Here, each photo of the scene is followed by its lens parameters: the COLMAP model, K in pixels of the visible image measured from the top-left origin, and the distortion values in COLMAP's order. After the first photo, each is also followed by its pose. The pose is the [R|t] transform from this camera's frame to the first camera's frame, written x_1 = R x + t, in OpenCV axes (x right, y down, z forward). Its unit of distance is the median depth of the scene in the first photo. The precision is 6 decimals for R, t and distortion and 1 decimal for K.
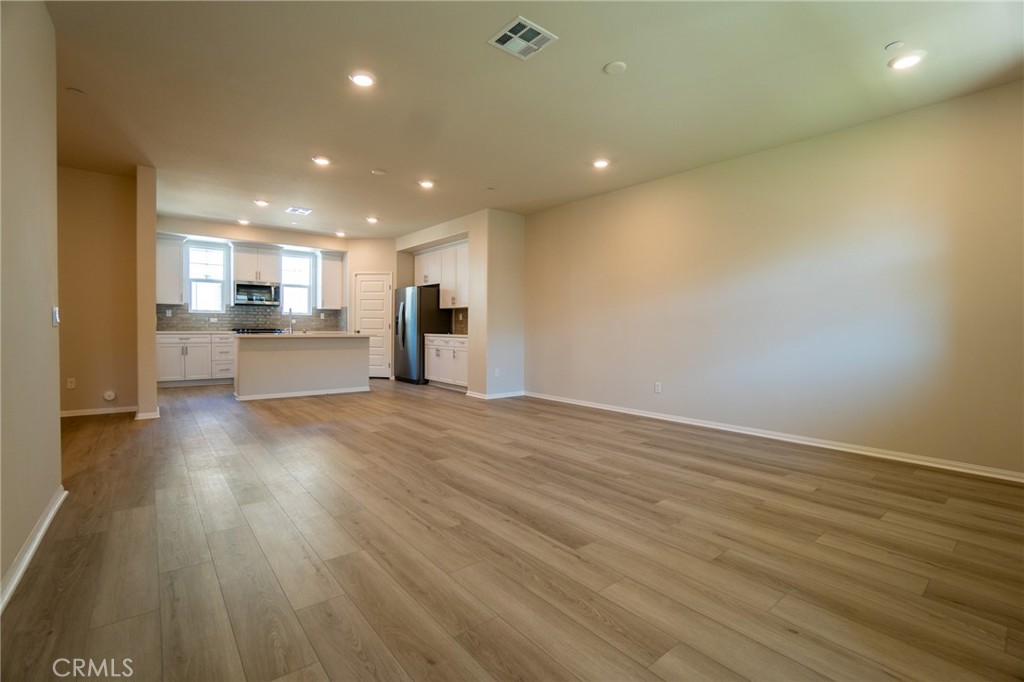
lens RADIAL K [[465.0, 0, 512.0], [0, 465.0, 341.0], [0, 0, 1]] dist [-0.041973, 0.000518]
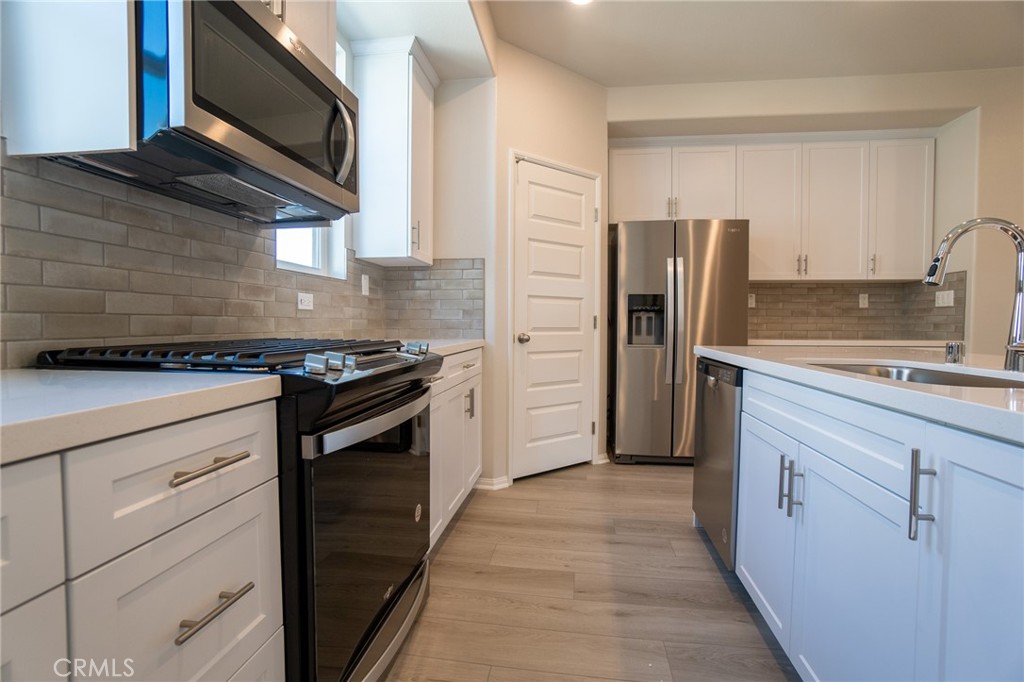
lens RADIAL K [[465.0, 0, 512.0], [0, 465.0, 341.0], [0, 0, 1]] dist [-0.041973, 0.000518]
pose [[0.727769, -0.033485, 0.685004, -0.604864], [0.023236, 0.999438, 0.024168, -0.028961], [-0.685429, -0.001672, 0.728138, 0.836340]]
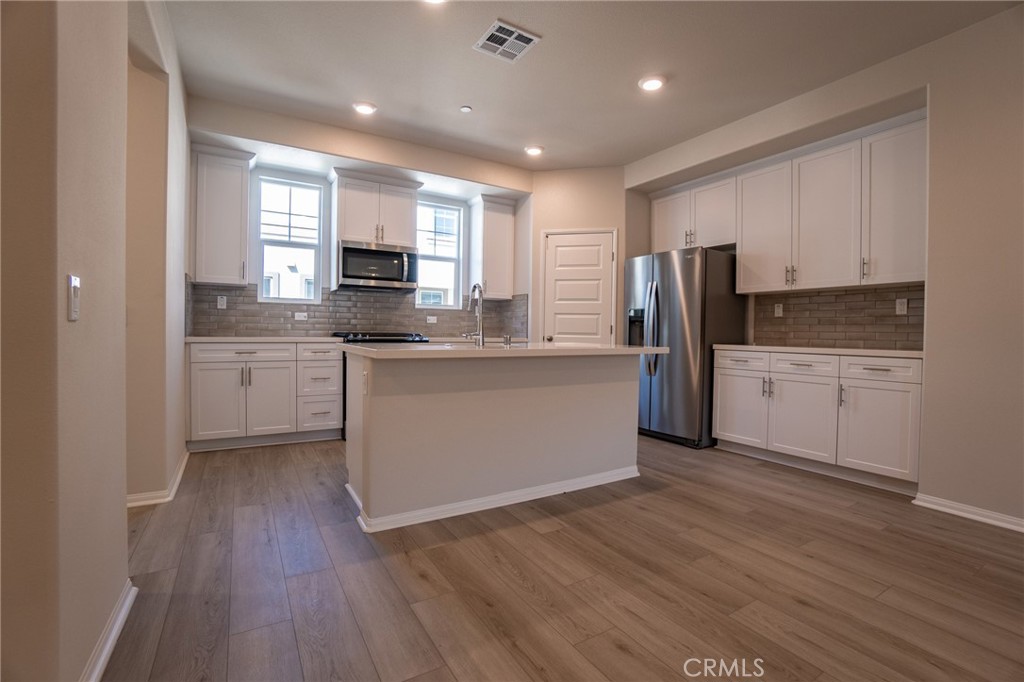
lens RADIAL K [[465.0, 0, 512.0], [0, 465.0, 341.0], [0, 0, 1]] dist [-0.041973, 0.000518]
pose [[0.990458, 0.006661, -0.137650, -0.325794], [-0.007776, 0.999941, -0.007565, -0.014082], [0.137592, 0.008563, 0.990452, 0.487043]]
